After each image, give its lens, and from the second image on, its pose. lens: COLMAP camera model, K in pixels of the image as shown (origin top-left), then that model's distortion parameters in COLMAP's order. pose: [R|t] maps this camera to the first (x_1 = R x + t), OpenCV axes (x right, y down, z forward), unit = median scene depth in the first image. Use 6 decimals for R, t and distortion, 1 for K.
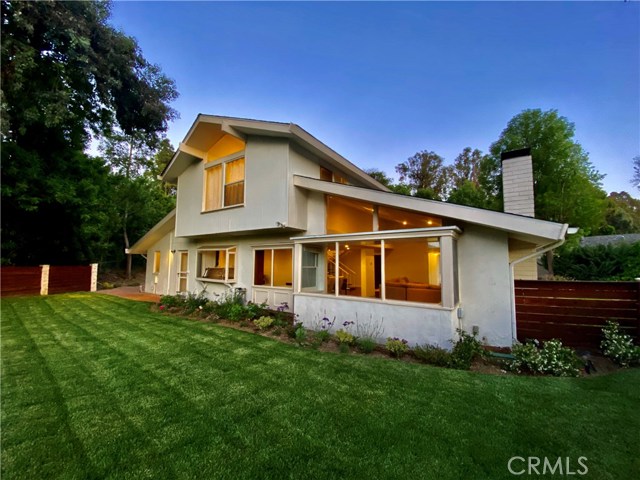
lens RADIAL K [[258.8, 0, 317.4], [0, 258.8, 238.0], [0, 0, 1]] dist [0.030070, -0.022322]
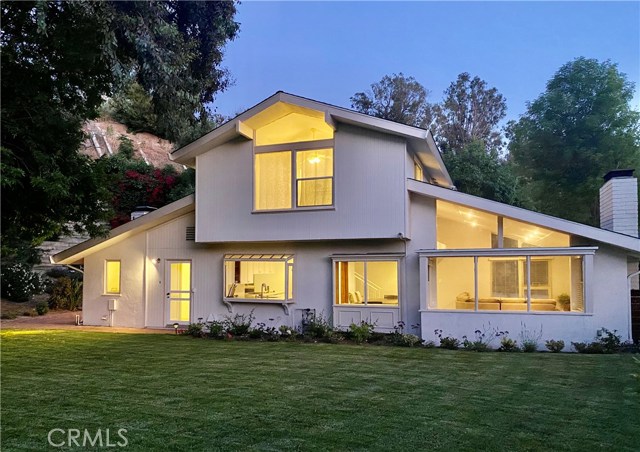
lens RADIAL K [[490.9, 0, 318.5], [0, 490.9, 240.6], [0, 0, 1]] dist [0.006383, -0.002265]
pose [[0.970487, 0.004662, 0.241107, -0.593448], [-0.012623, 0.999425, 0.031483, -0.059945], [-0.240821, -0.033598, 0.969988, -0.422307]]
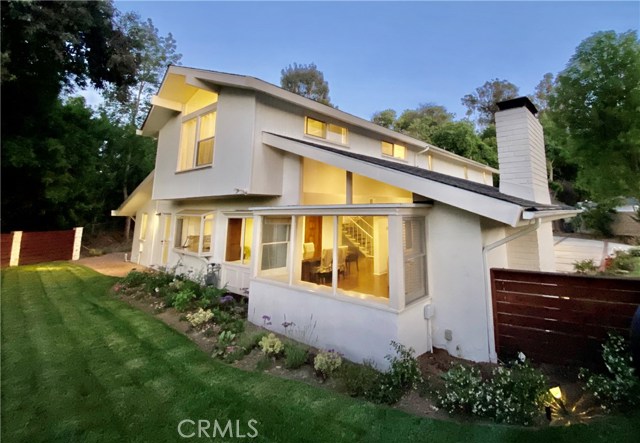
lens RADIAL K [[310.0, 0, 350.4], [0, 310.0, 157.7], [0, 0, 1]] dist [0.000163, -0.000354]
pose [[0.997693, -0.019429, -0.065054, 0.197112], [0.013651, 0.996017, -0.088109, -0.047990], [0.066507, 0.087017, 0.993984, 0.012920]]
